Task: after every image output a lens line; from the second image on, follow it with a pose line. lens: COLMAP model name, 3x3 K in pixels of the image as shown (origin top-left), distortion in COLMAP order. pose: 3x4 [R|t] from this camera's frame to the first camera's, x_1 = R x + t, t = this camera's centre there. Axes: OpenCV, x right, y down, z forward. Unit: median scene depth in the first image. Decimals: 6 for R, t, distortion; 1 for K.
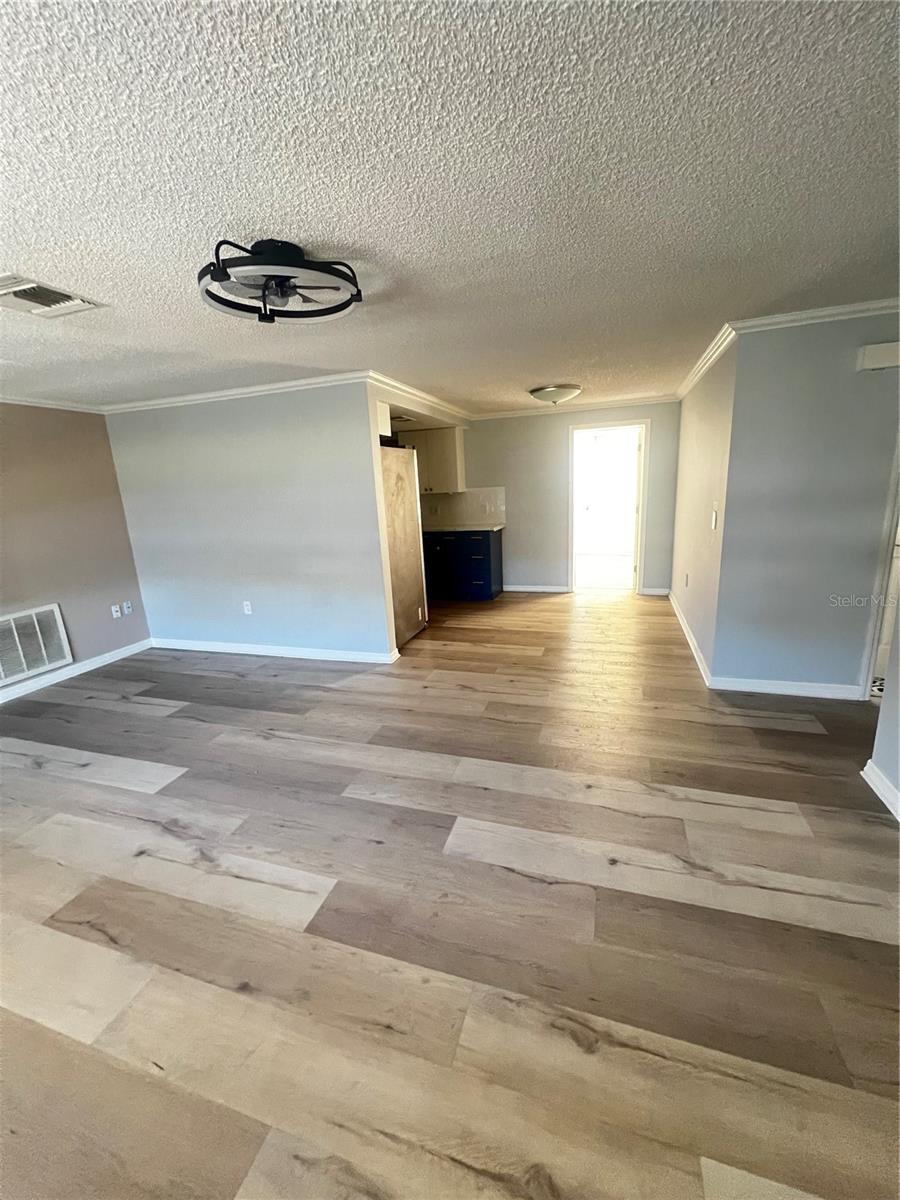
lens RADIAL K [[481.0, 0, 454.6], [0, 481.0, 597.9], [0, 0, 1]] dist [0.001802, 0.000278]
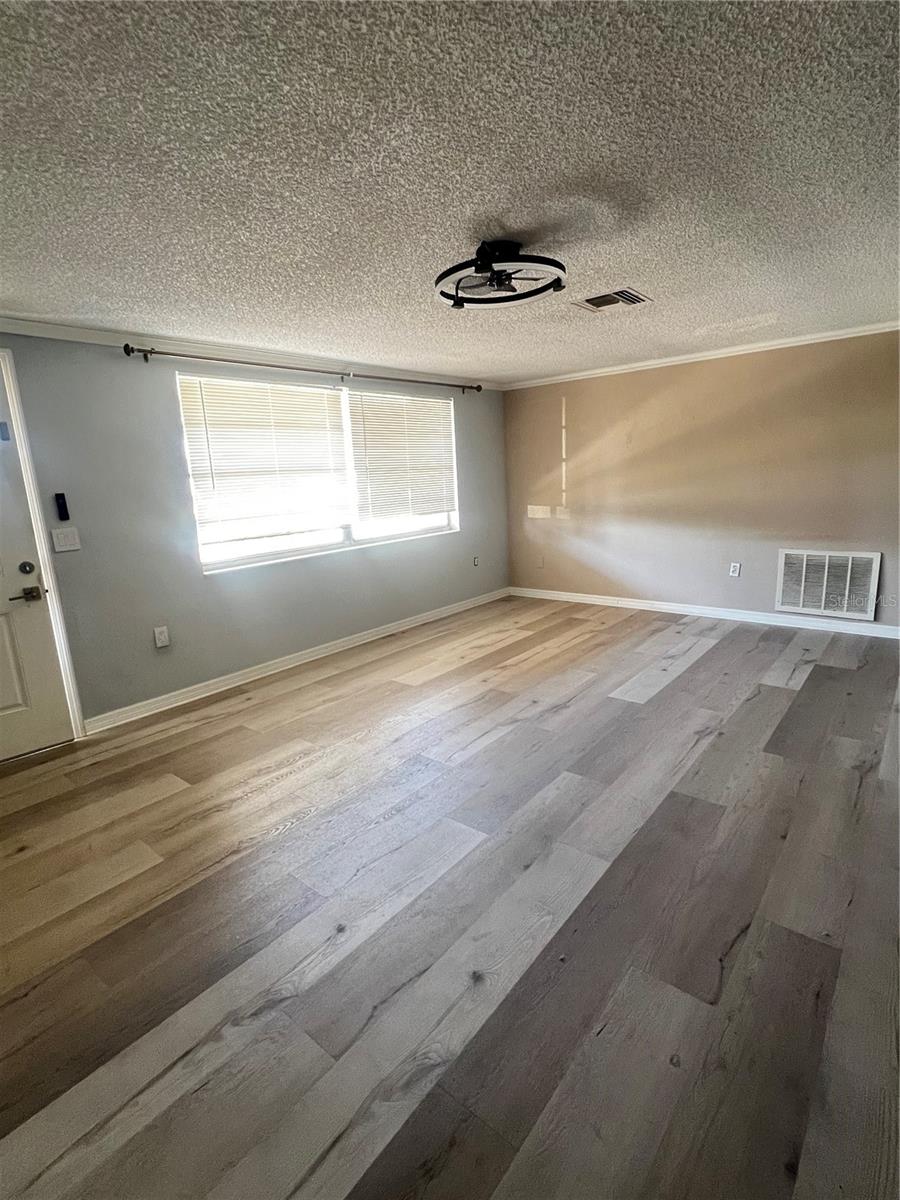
lens RADIAL K [[578.4, 0, 449.8], [0, 578.4, 602.1], [0, 0, 1]] dist [-0.002556, 0.001428]
pose [[-0.373009, 0.268684, -0.888073, 0.631015], [-0.147513, 0.927805, 0.342663, -0.213201], [0.916026, 0.258819, -0.306445, 0.850468]]
